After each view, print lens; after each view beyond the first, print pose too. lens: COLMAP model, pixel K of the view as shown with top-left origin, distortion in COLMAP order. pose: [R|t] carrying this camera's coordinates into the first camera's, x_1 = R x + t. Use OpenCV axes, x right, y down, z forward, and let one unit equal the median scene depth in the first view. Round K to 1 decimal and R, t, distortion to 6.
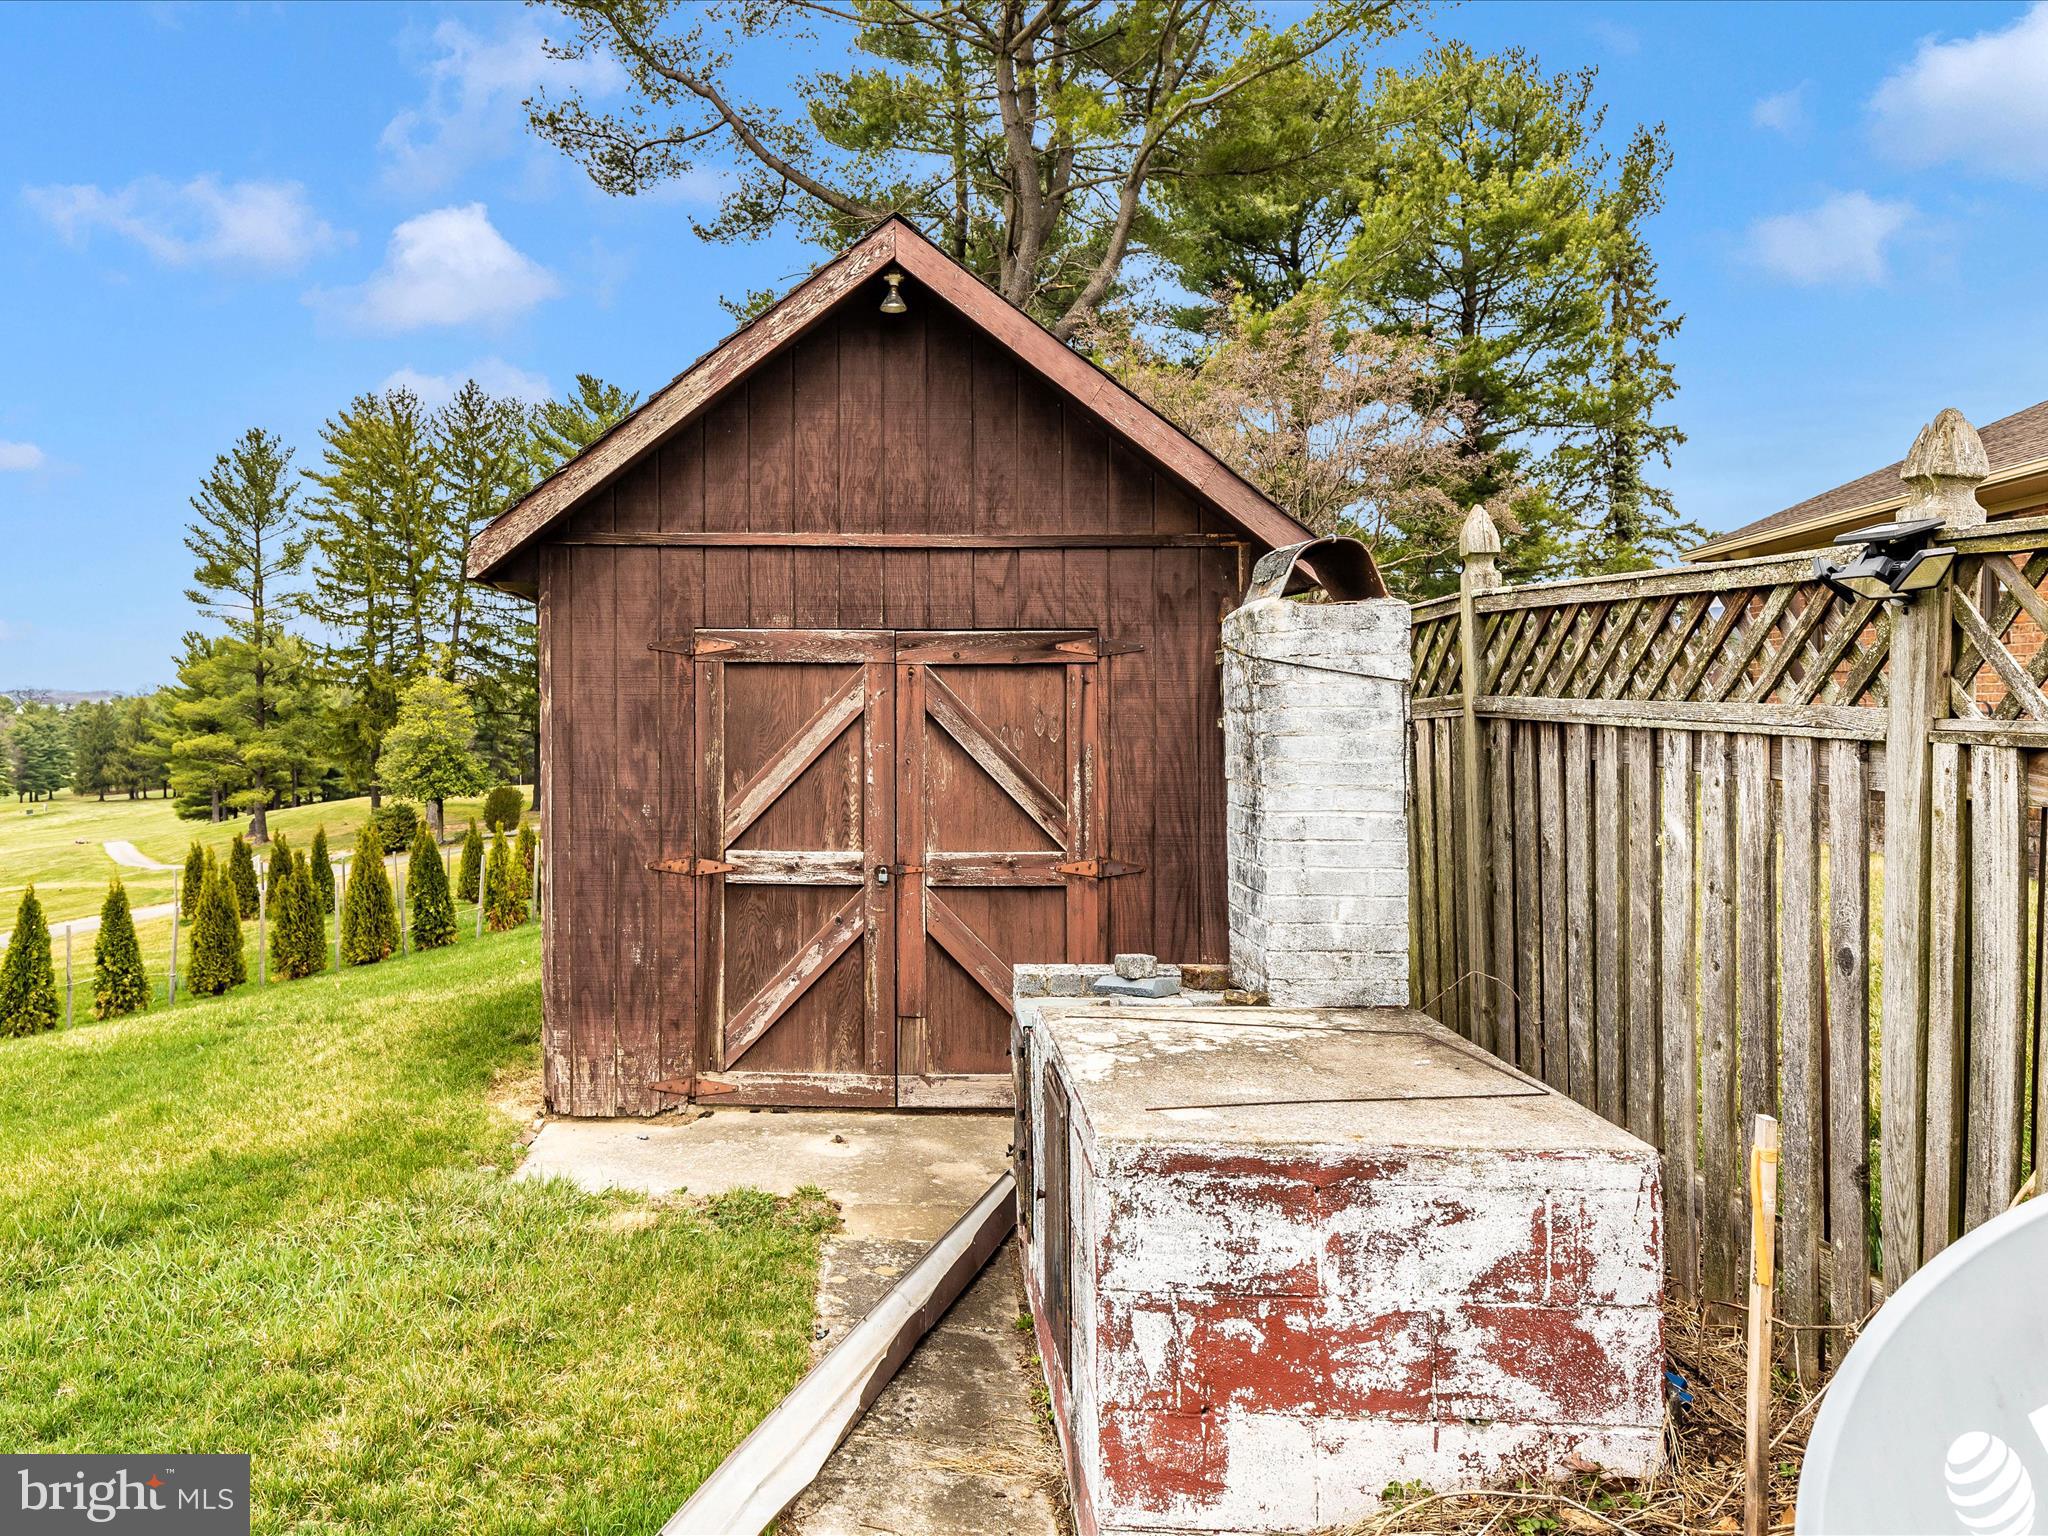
lens RADIAL K [[1066.1, 0, 1041.5], [0, 1066.1, 761.1], [0, 0, 1]] dist [0.015750, -0.002019]
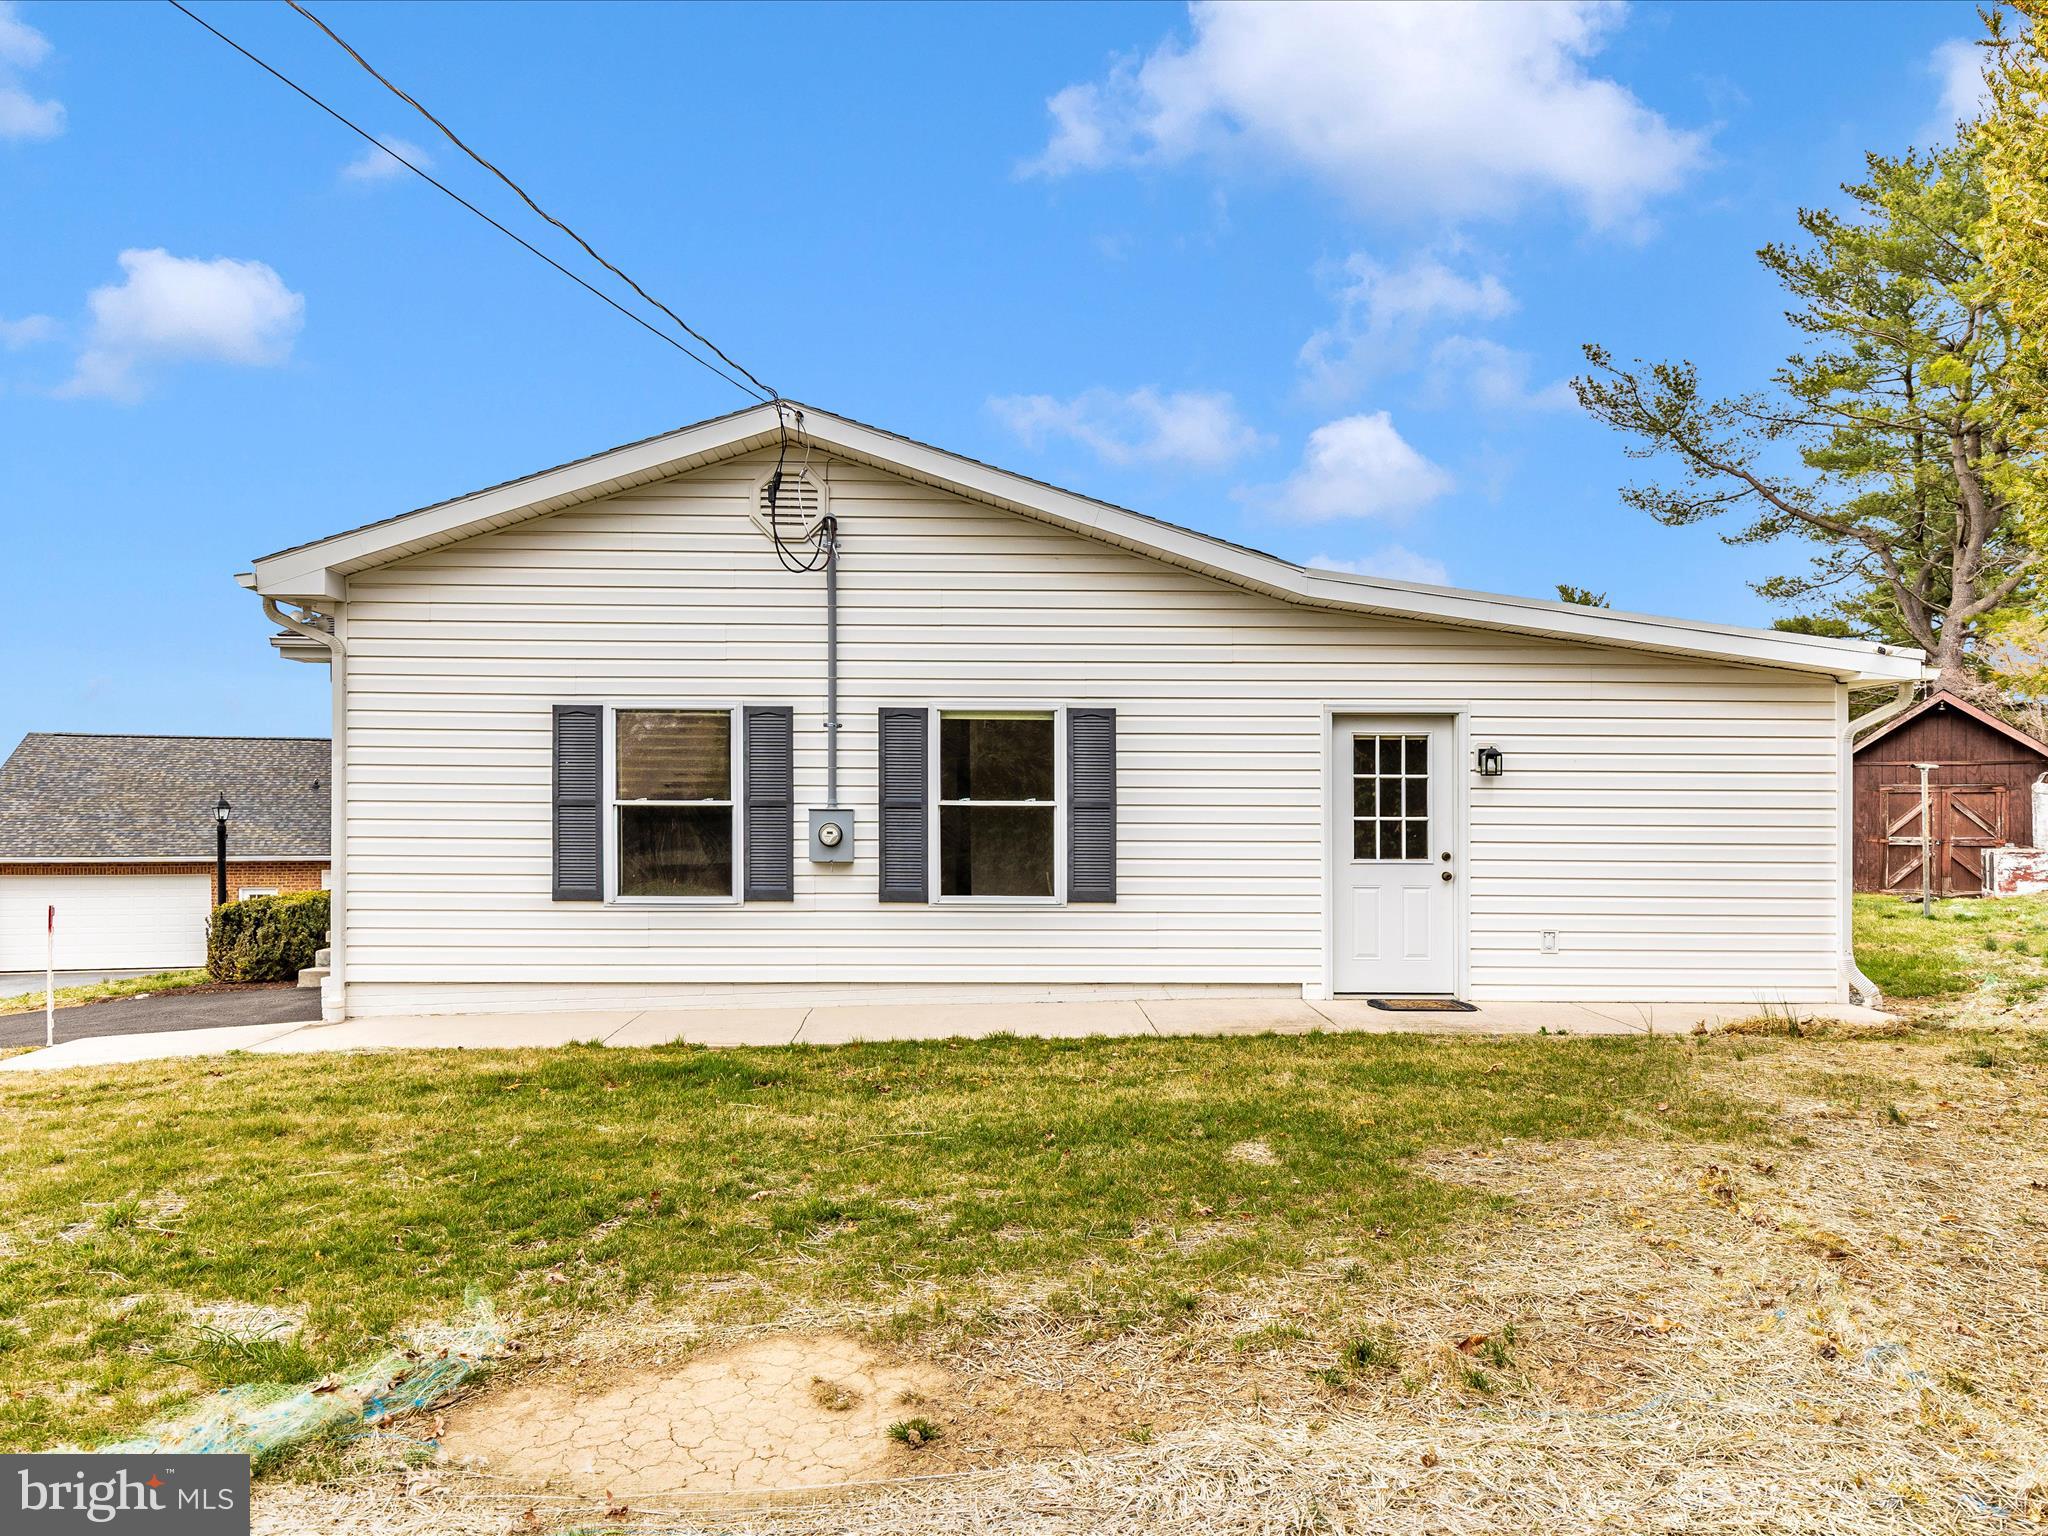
lens RADIAL K [[1093.6, 0, 1024.7], [0, 1093.6, 821.2], [0, 0, 1]] dist [-0.000756, -0.000716]
pose [[0.753878, 0.003748, -0.657003, -0.031416], [-0.036718, 0.998661, -0.036435, 0.303526], [0.655987, 0.051592, 0.753007, -4.496324]]
